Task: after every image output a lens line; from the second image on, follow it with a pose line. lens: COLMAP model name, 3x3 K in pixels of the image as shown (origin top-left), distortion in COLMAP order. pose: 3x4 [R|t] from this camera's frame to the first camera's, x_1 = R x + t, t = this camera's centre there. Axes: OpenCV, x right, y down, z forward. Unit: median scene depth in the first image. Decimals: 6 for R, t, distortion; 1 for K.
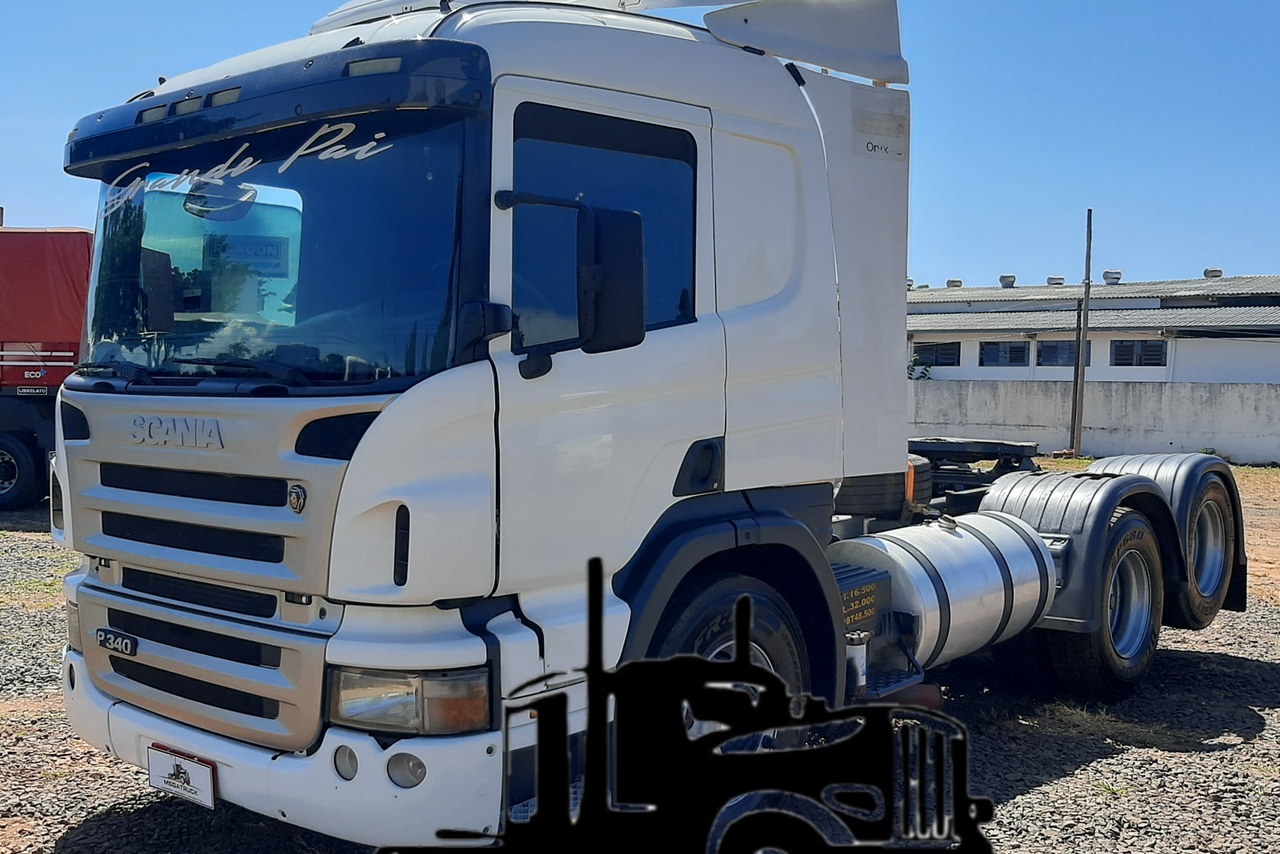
lens RADIAL K [[1314.1, 0, 639.4], [0, 1314.1, 404.5], [0, 0, 1]] dist [0.001621, -0.267102]
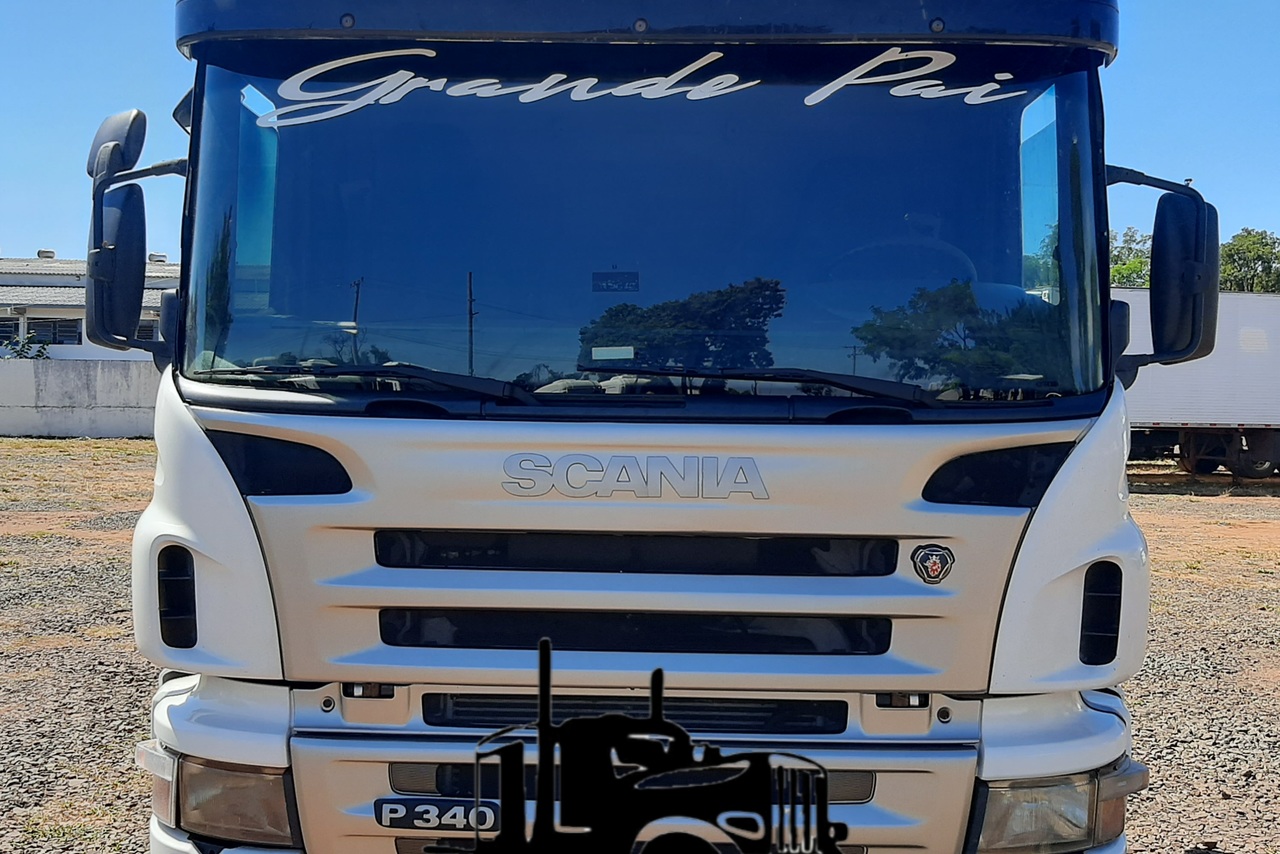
lens RADIAL K [[1326.4, 0, 616.1], [0, 1326.4, 423.3], [0, 0, 1]] dist [0.130659, -0.318979]
pose [[0.794537, -0.022536, 0.606797, -0.769786], [0.004951, 0.999518, 0.030639, -0.027263], [-0.607195, -0.021339, 0.794266, 0.469002]]
